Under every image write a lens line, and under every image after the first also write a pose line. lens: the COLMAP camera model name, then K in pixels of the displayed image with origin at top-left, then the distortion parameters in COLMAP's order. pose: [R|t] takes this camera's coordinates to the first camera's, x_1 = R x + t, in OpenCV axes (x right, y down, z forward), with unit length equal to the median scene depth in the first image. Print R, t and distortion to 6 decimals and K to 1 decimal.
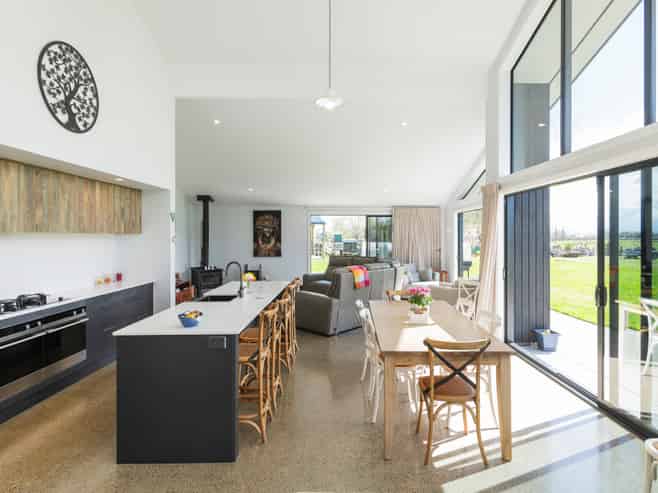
lens RADIAL K [[341.8, 0, 349.9], [0, 341.8, 240.7], [0, 0, 1]] dist [0.015856, -0.004357]
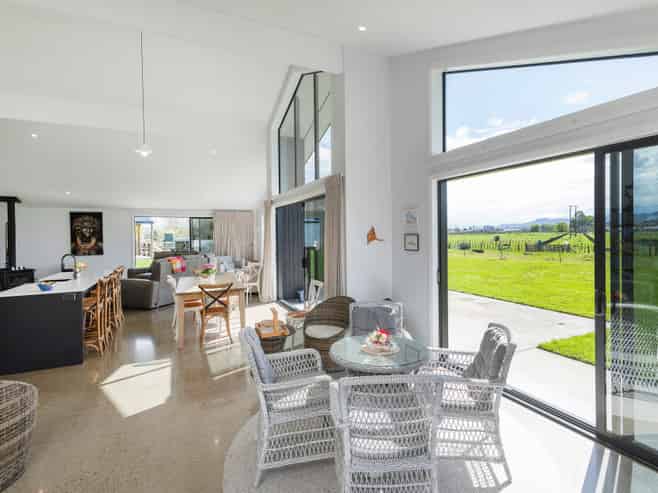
lens RADIAL K [[331.7, 0, 334.5], [0, 331.7, 238.6], [0, 0, 1]] dist [0.029513, -0.001797]
pose [[0.913862, -0.020149, 0.405525, 0.075703], [0.019826, 0.999791, 0.004998, 0.009126], [-0.405540, 0.003473, 0.914070, -0.542132]]
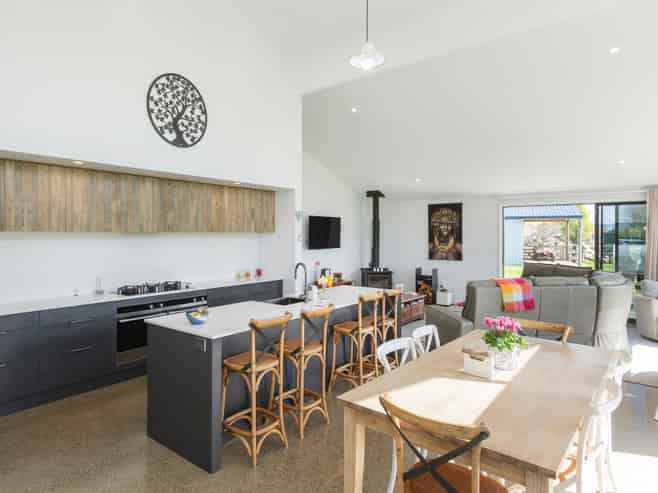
lens RADIAL K [[395.1, 0, 329.4], [0, 395.1, 240.0], [0, 0, 1]] dist [0.029280, -0.000781]
pose [[0.770728, 0.009353, -0.637096, 0.296161], [-0.009572, 0.999949, 0.003100, -0.003176], [0.637093, 0.003709, 0.770778, 0.174203]]
